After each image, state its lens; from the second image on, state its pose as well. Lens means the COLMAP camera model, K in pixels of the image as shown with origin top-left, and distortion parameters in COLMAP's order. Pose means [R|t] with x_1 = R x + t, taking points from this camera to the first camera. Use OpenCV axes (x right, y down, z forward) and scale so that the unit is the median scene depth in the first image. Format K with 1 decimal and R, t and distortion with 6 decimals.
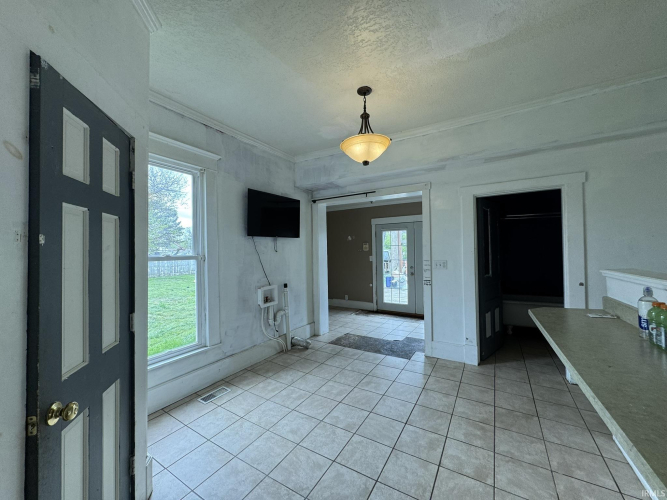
lens RADIAL K [[265.7, 0, 334.2], [0, 265.7, 249.6], [0, 0, 1]] dist [0.001065, 0.000178]
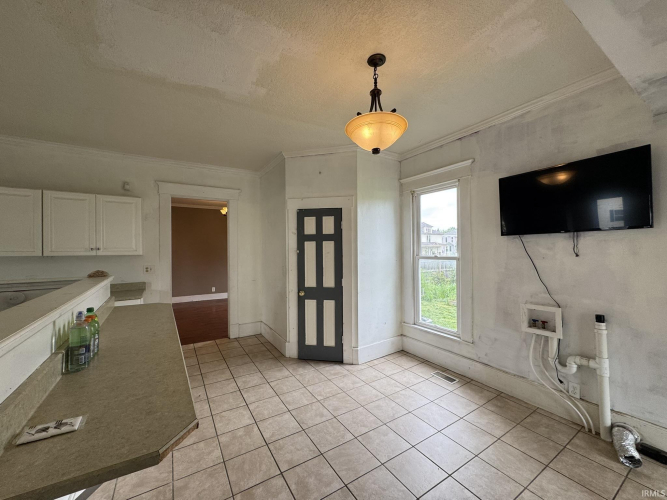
lens RADIAL K [[265.7, 0, 332.2], [0, 265.7, 249.6], [0, 0, 1]] dist [0.001065, 0.000178]
pose [[-0.457666, 0.017746, -0.888947, 0.701760], [0.019448, 0.999761, 0.009946, -0.028553], [0.888911, -0.012736, -0.457902, 0.968335]]
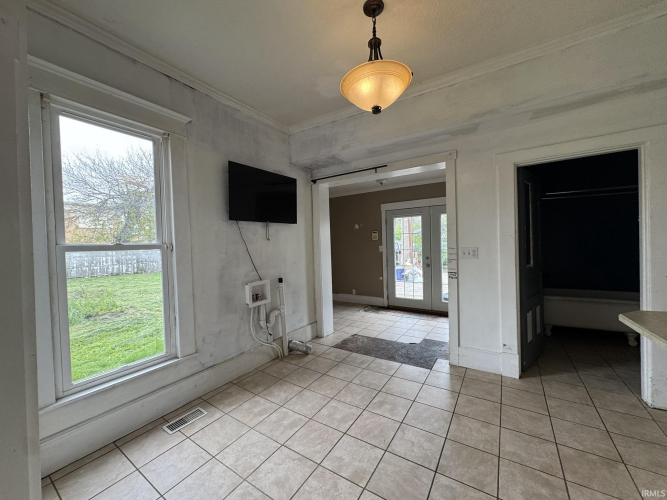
lens RADIAL K [[265.7, 0, 333.6], [0, 265.7, 249.2], [0, 0, 1]] dist [0.001065, 0.000178]
pose [[0.999405, -0.012235, -0.032242, 0.017555], [0.013055, 0.999594, 0.025329, 0.022347], [0.031919, -0.025735, 0.999159, 0.210266]]
